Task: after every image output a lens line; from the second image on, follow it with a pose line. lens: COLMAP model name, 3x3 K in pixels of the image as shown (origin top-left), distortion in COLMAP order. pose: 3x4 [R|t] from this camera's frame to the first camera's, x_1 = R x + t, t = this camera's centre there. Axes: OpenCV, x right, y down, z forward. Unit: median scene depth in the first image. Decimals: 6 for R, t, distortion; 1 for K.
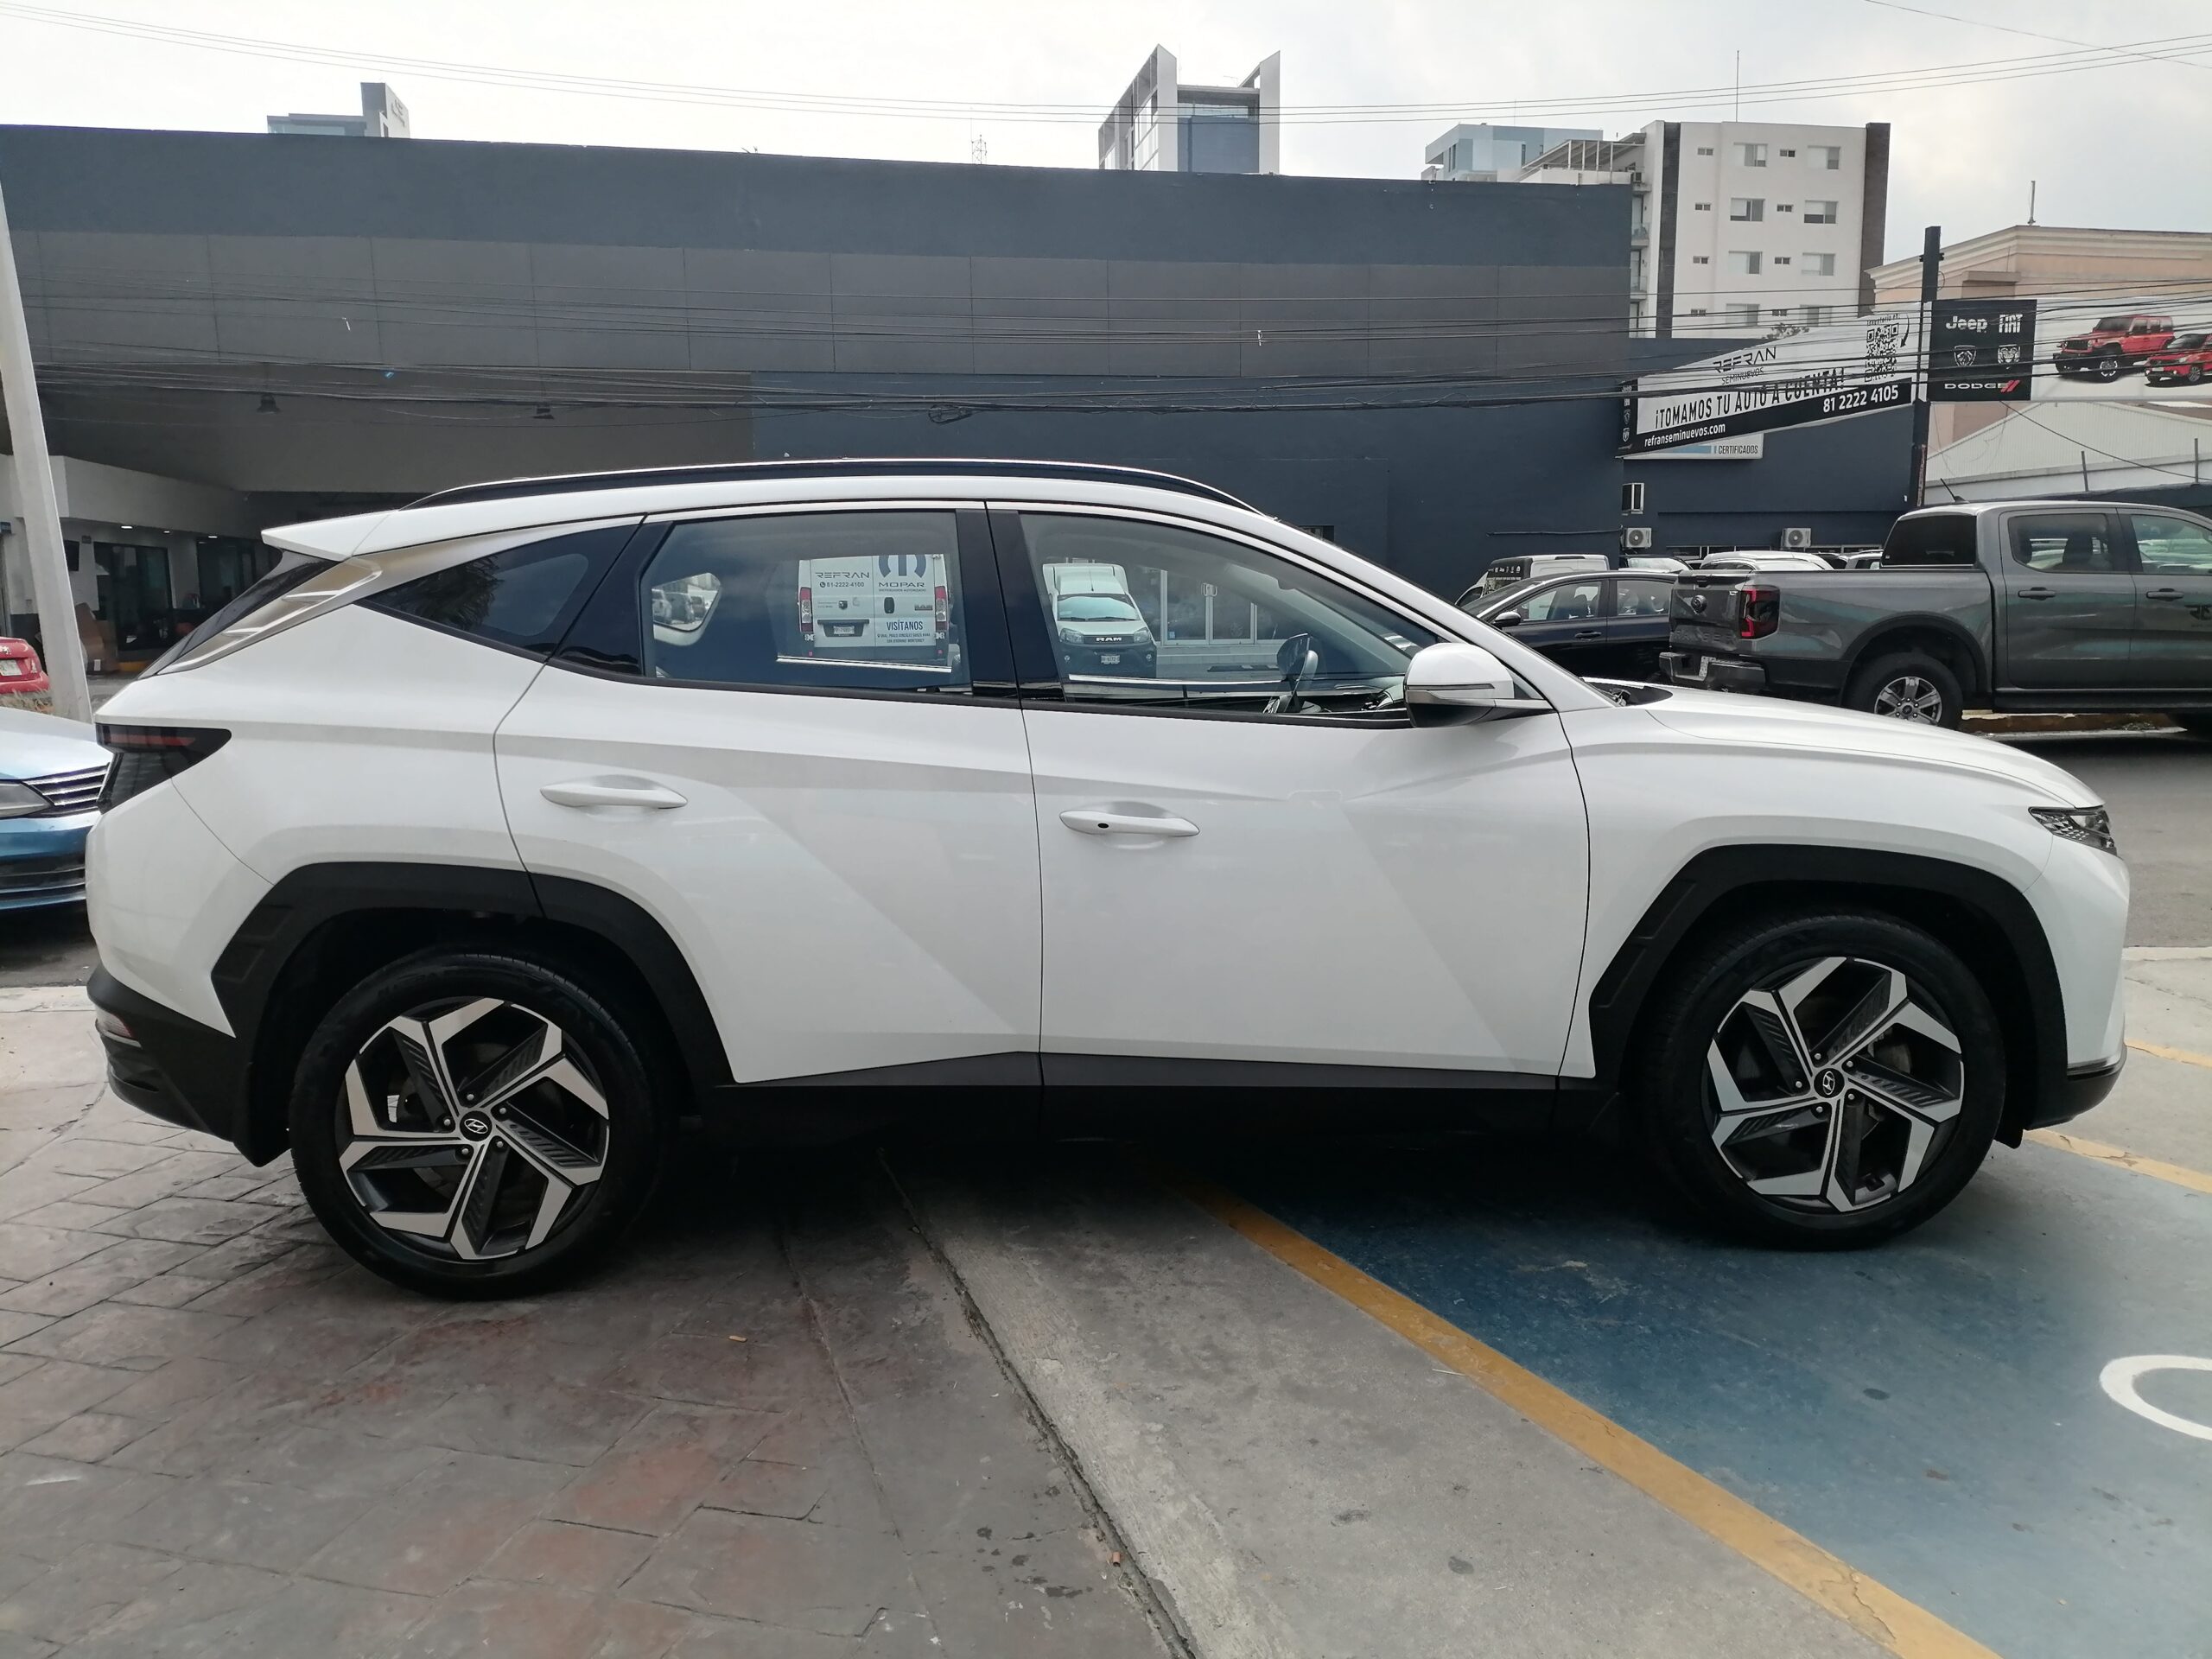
lens RADIAL K [[1649.8, 0, 1109.0], [0, 1649.8, 824.6], [0, 0, 1]] dist [0.071121, -0.058965]
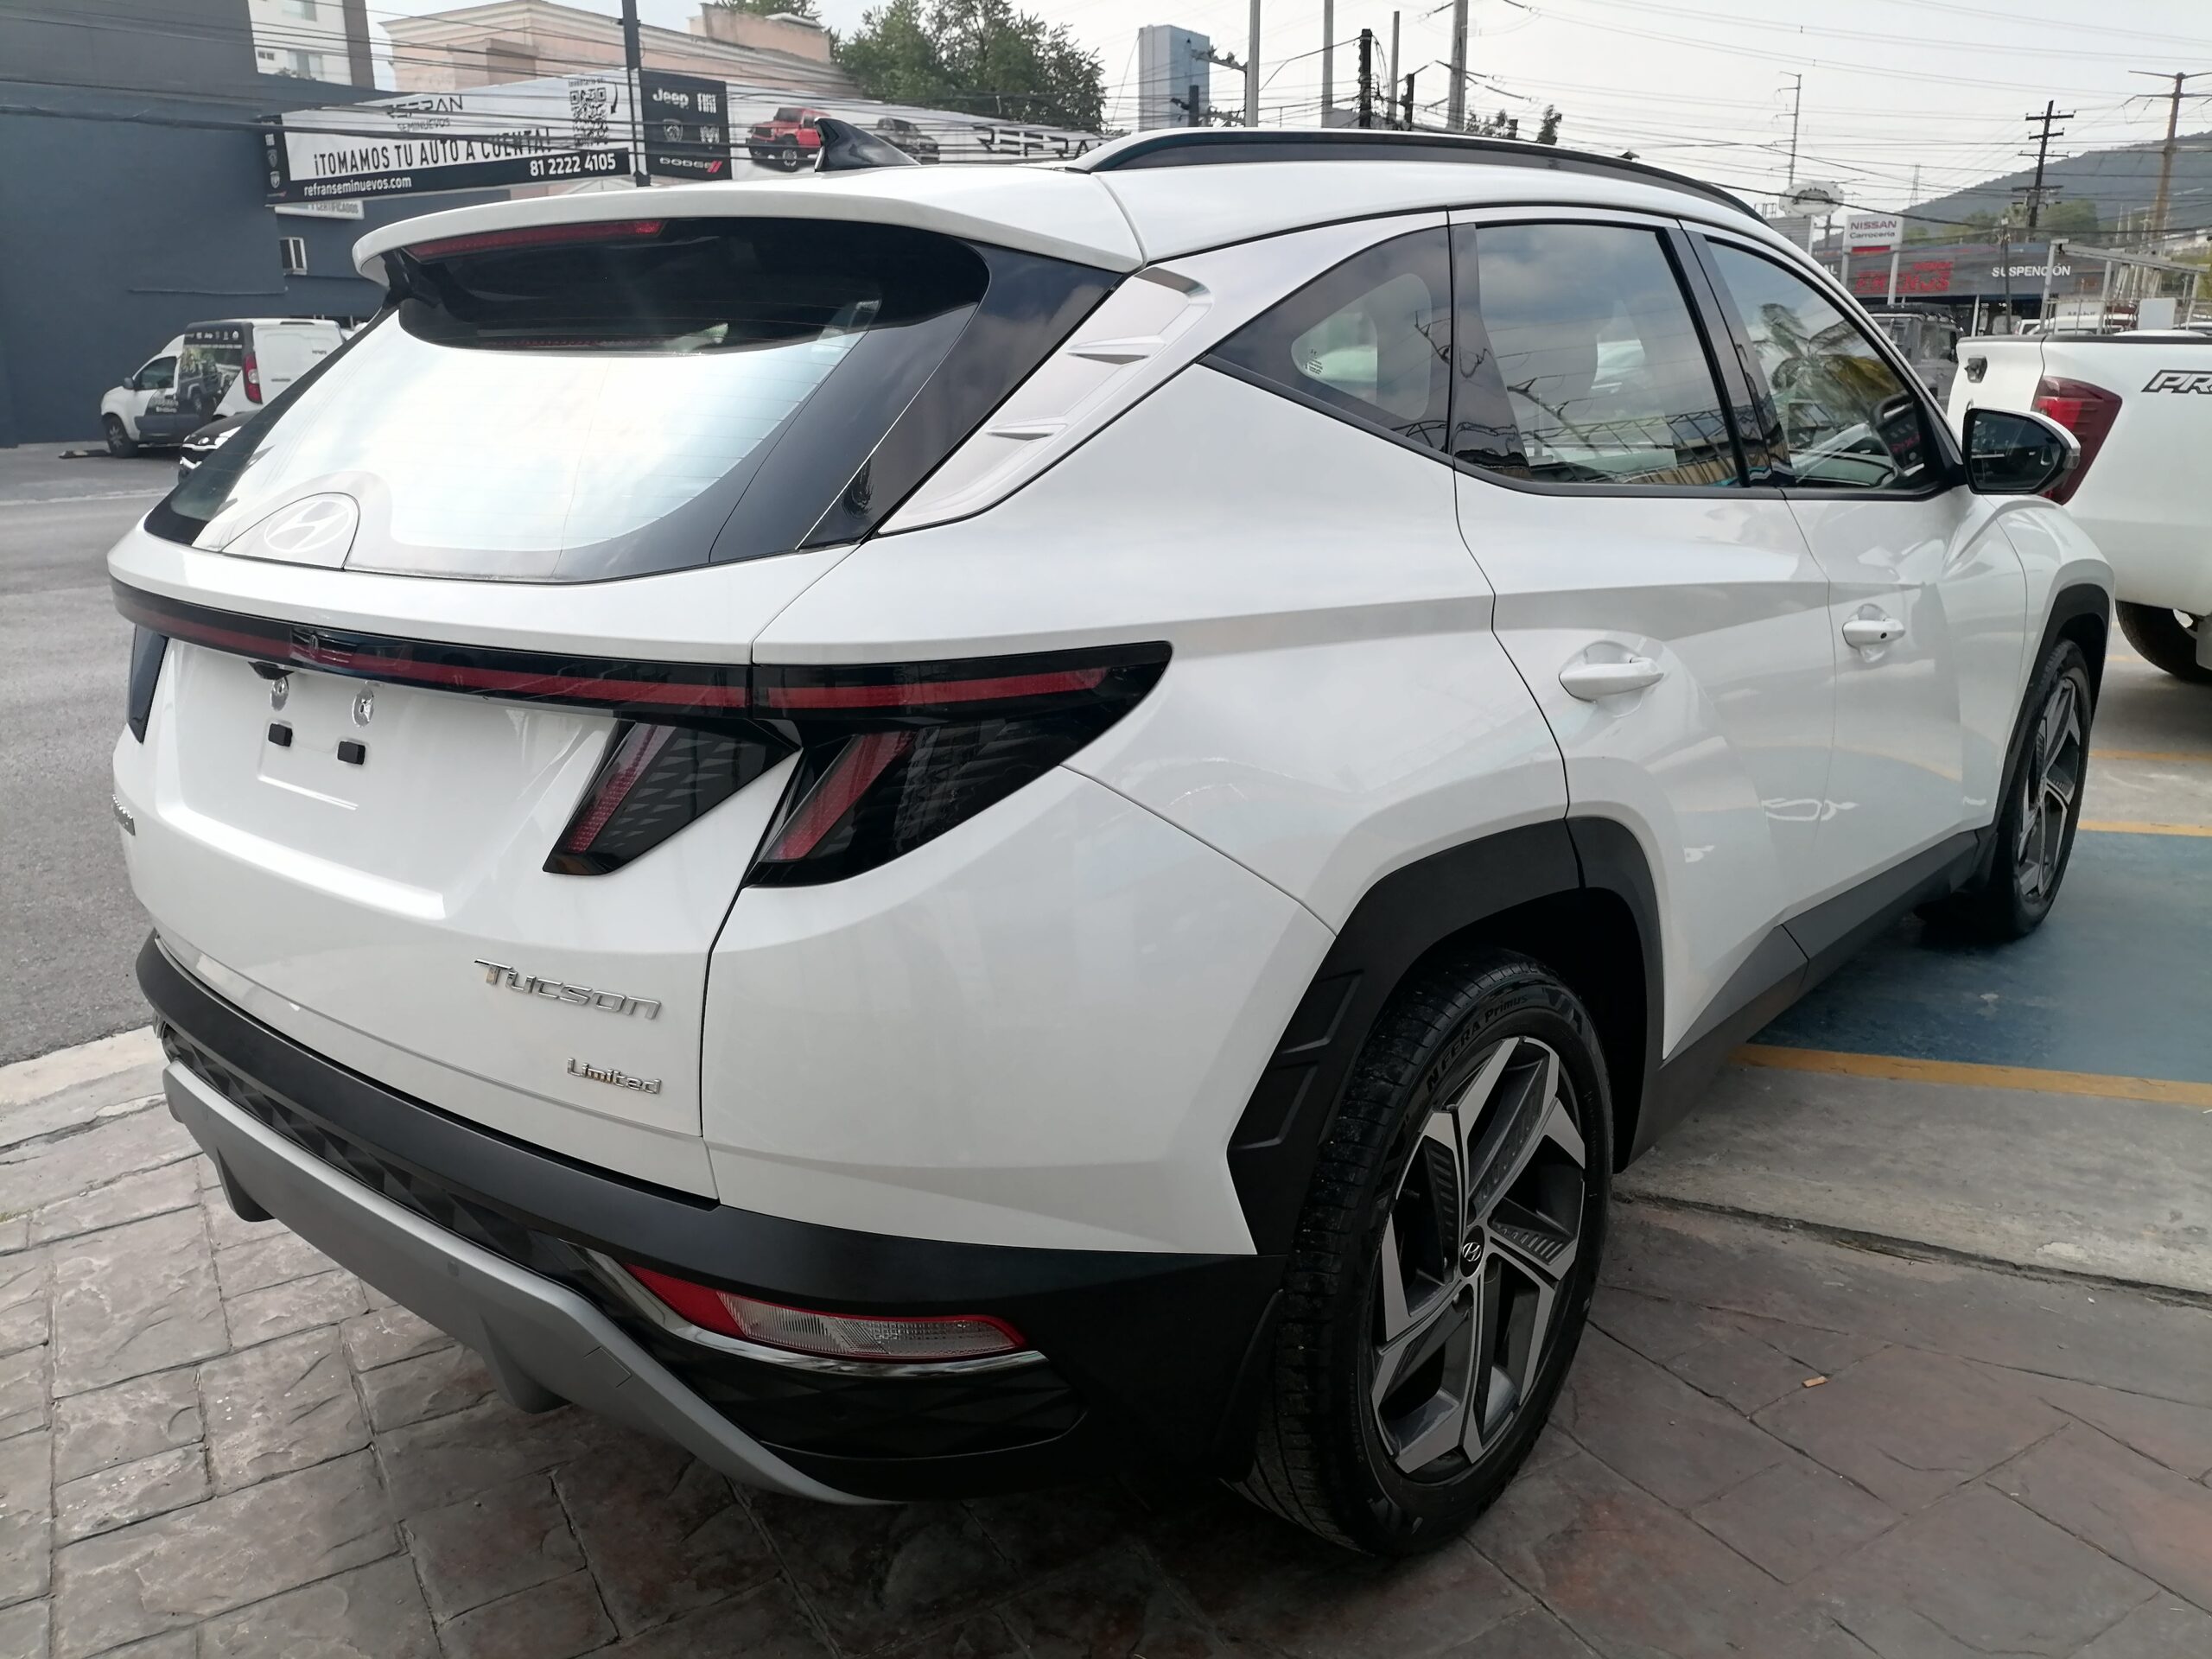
lens RADIAL K [[1649.8, 0, 1109.0], [0, 1649.8, 824.6], [0, 0, 1]] dist [0.071121, -0.058965]
pose [[0.684797, -0.192729, 0.702786, -0.106754], [0.101605, 0.980225, 0.169808, -0.010672], [-0.721616, -0.044877, 0.690837, 0.084702]]
